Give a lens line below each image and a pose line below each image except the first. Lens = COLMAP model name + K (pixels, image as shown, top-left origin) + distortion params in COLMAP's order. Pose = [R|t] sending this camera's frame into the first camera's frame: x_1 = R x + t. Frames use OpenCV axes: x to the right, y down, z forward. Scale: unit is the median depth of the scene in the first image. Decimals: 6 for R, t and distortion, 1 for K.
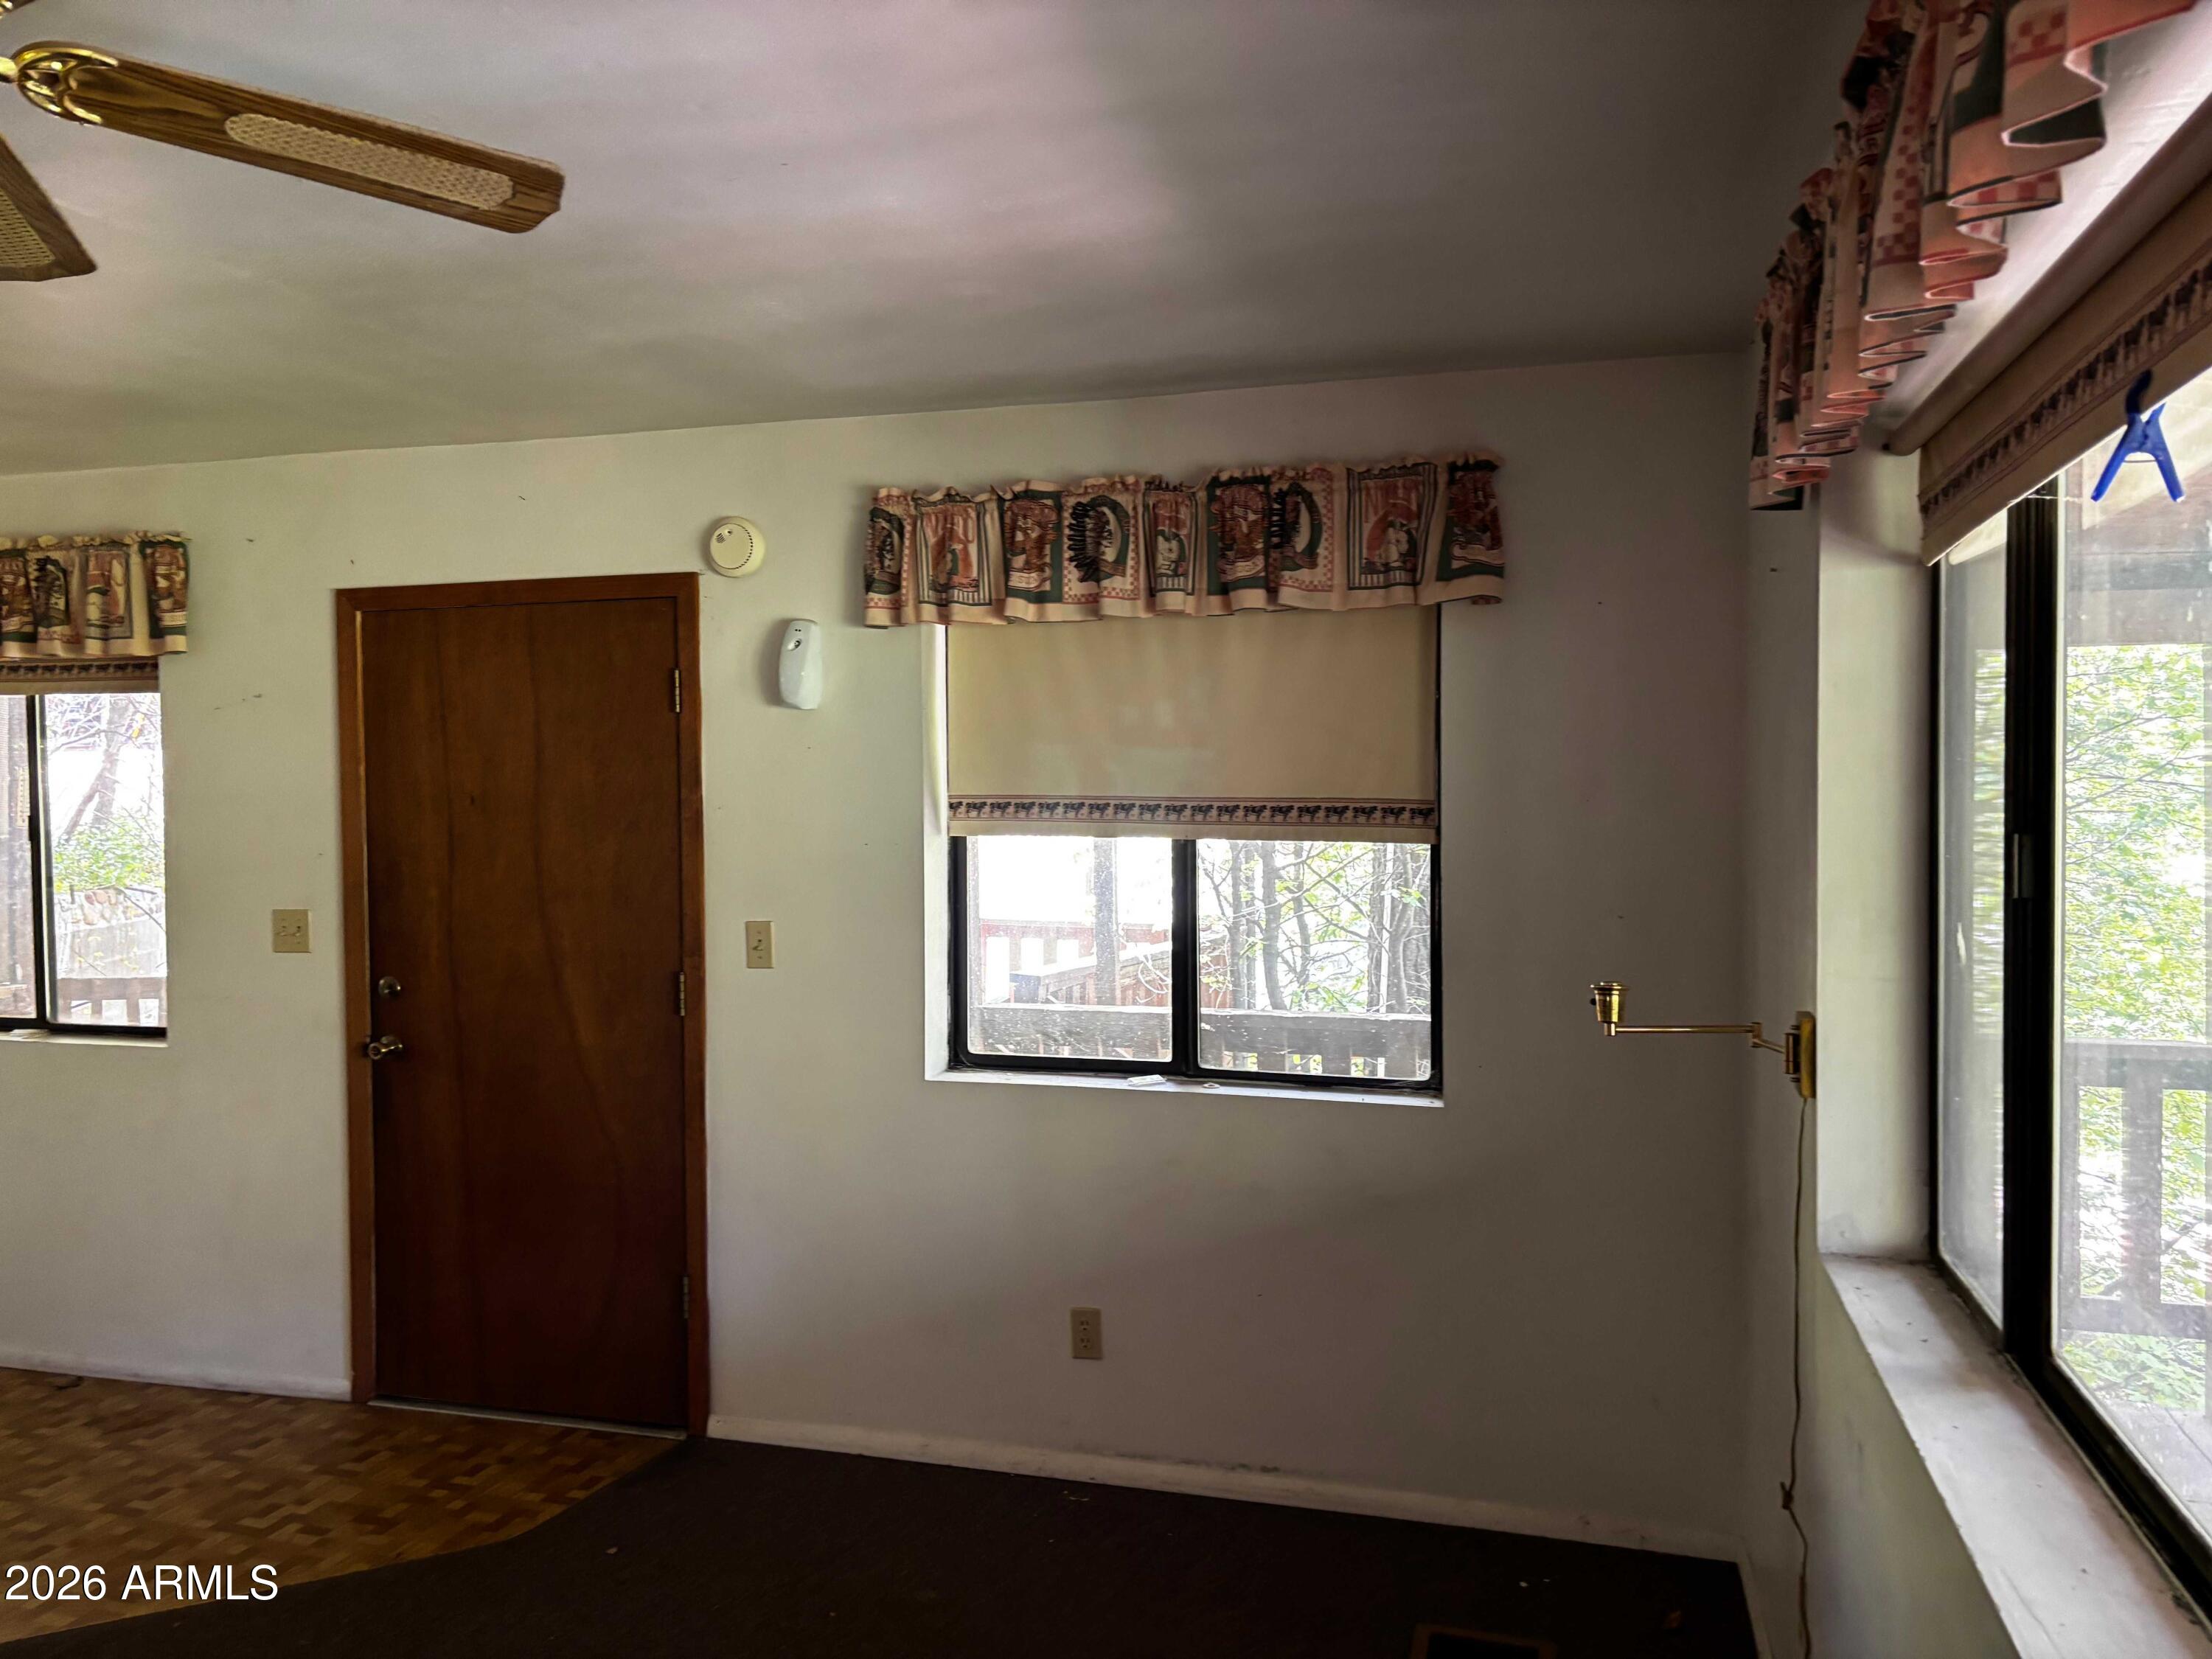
lens RADIAL K [[1672.7, 0, 1079.1], [0, 1672.7, 826.8], [0, 0, 1]] dist [0.073410, -0.075276]
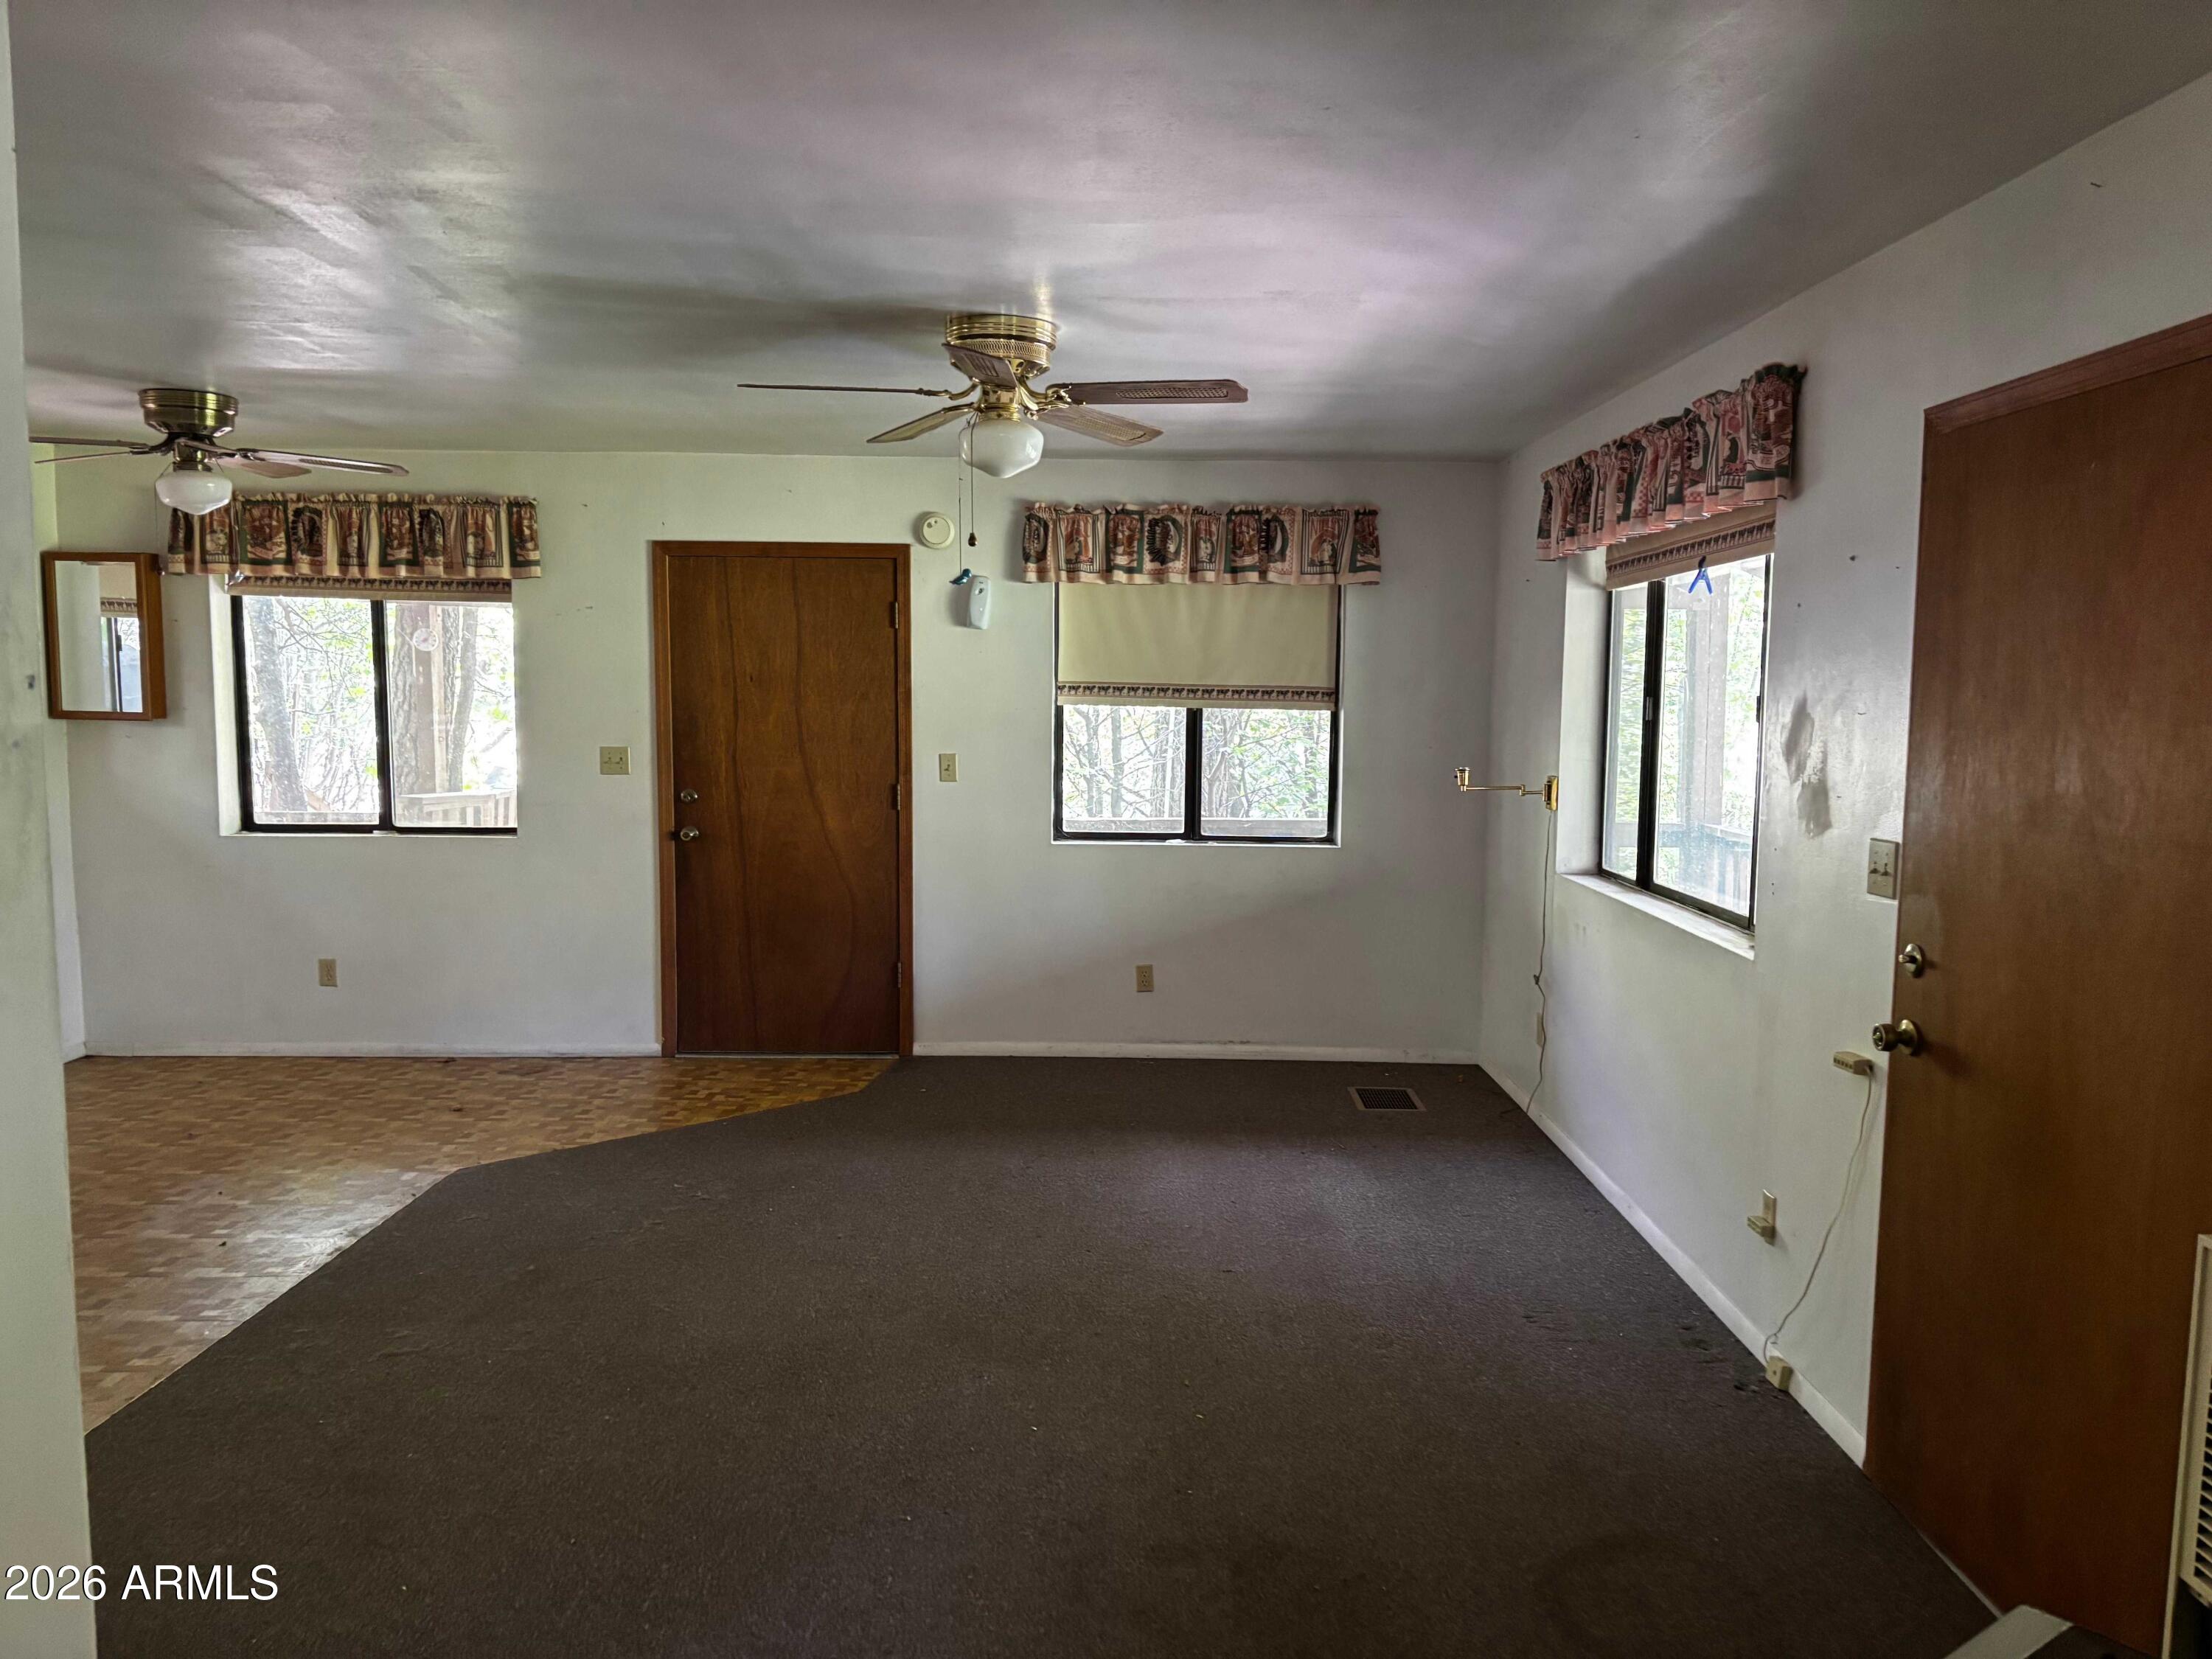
lens RADIAL K [[1666.3, 0, 1102.9], [0, 1666.3, 838.5], [0, 0, 1]] dist [0.075776, -0.081157]
pose [[0.960838, -0.009394, 0.276952, -0.508775], [-0.009758, 0.997658, 0.067695, 0.026315], [-0.276940, -0.067746, 0.958496, -0.667963]]
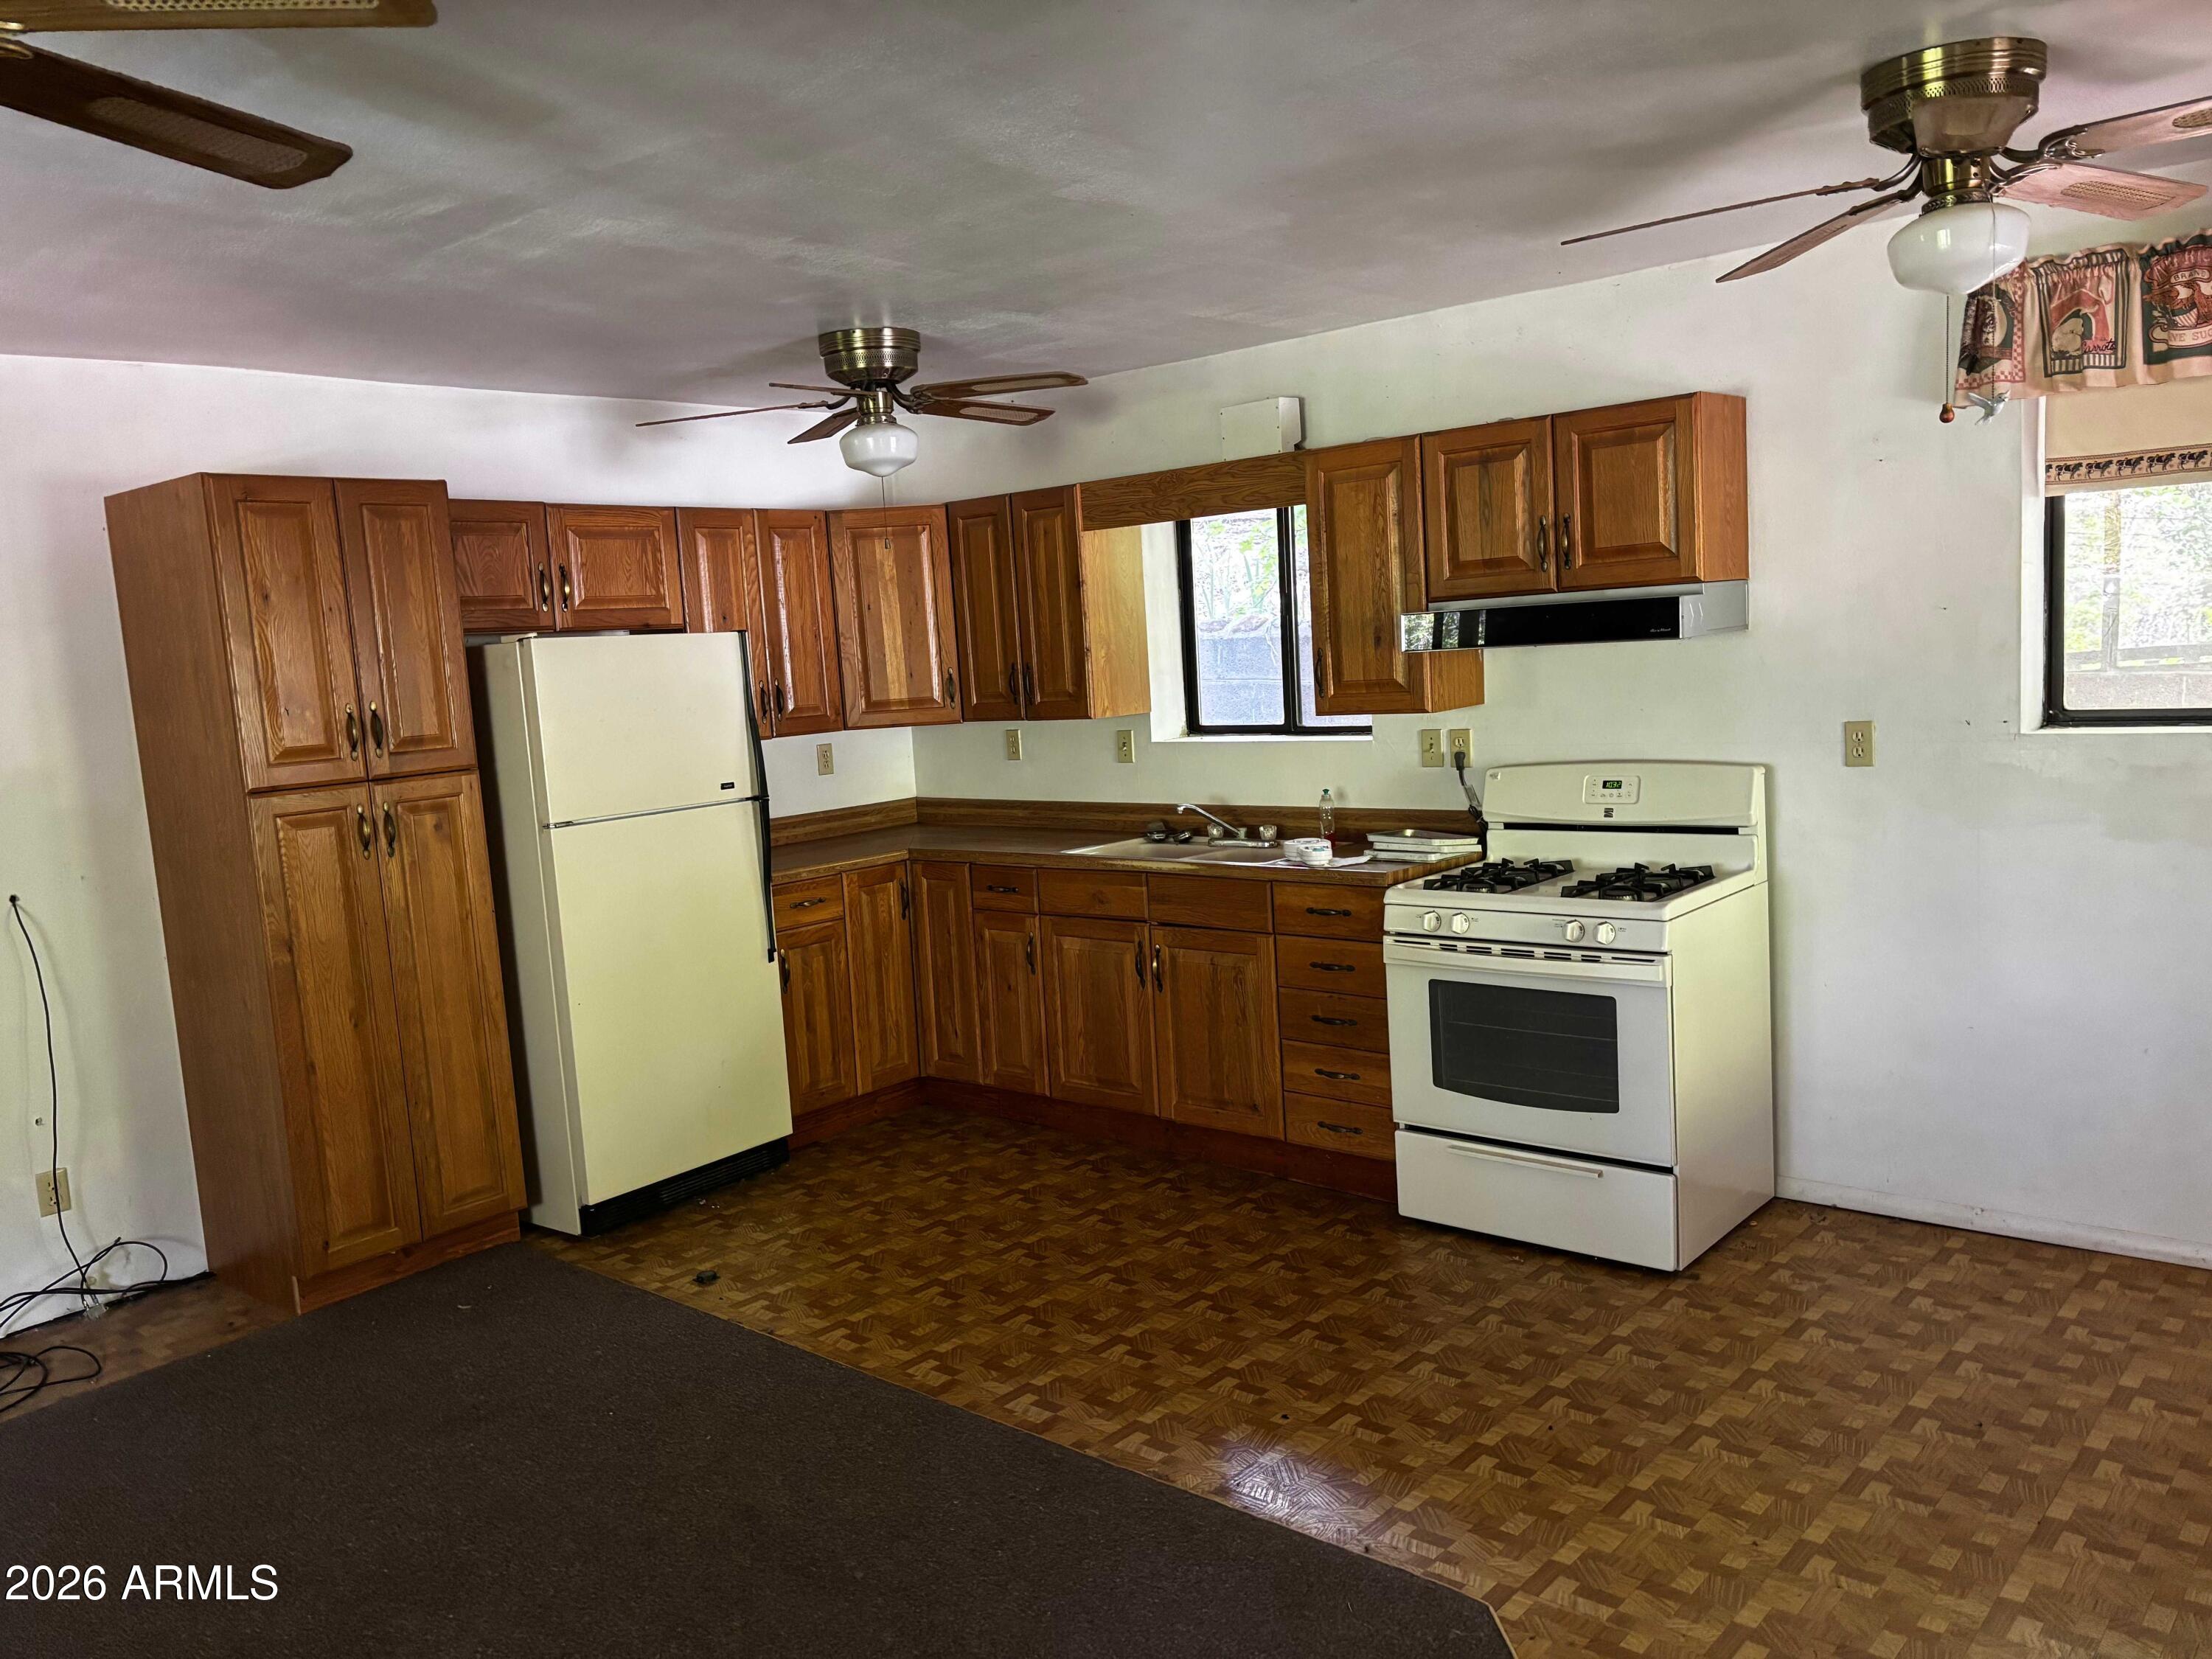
lens RADIAL K [[1666.3, 0, 1102.9], [0, 1666.3, 838.5], [0, 0, 1]] dist [0.075776, -0.081157]
pose [[-0.403135, 0.141793, -0.904089, -0.005131], [0.042469, 0.989758, 0.136292, -0.021872], [0.914155, 0.016548, -0.405027, 0.841995]]
